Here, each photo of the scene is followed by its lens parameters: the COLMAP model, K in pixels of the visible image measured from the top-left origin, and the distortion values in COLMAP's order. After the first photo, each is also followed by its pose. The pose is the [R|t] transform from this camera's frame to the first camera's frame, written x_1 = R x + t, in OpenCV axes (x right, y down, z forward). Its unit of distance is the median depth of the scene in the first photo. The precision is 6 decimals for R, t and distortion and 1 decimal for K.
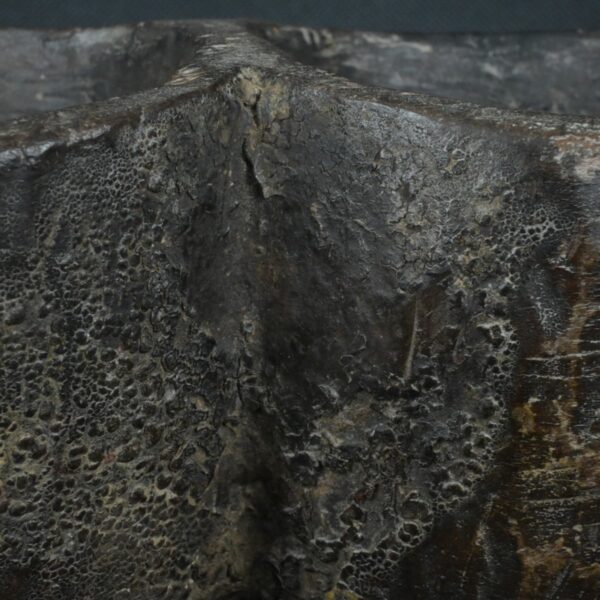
lens RADIAL K [[1960.8, 0, 300.0], [0, 1960.8, 300.0], [0, 0, 1]] dist [0.007754, 0.178808]
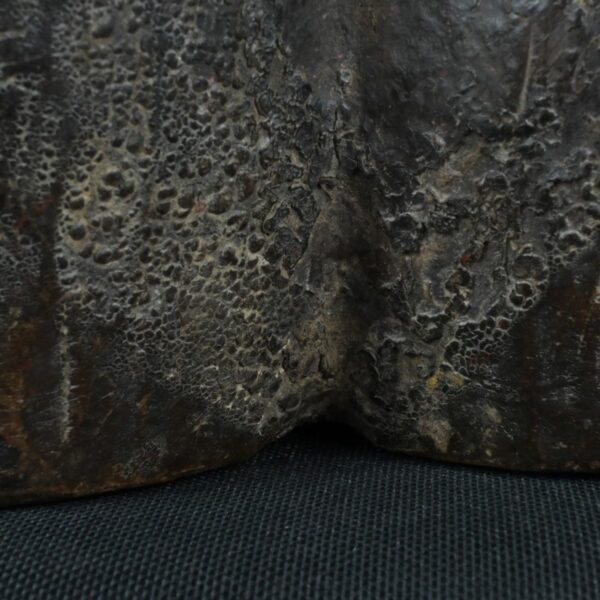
lens RADIAL K [[1960.8, 0, 300.0], [0, 1960.8, 300.0], [0, 0, 1]] dist [0.007754, 0.178808]
pose [[0.999935, -0.009053, -0.006918, -0.043565], [0.008694, 0.998693, -0.050373, 0.170763], [0.007365, 0.050309, 0.998707, 0.076249]]
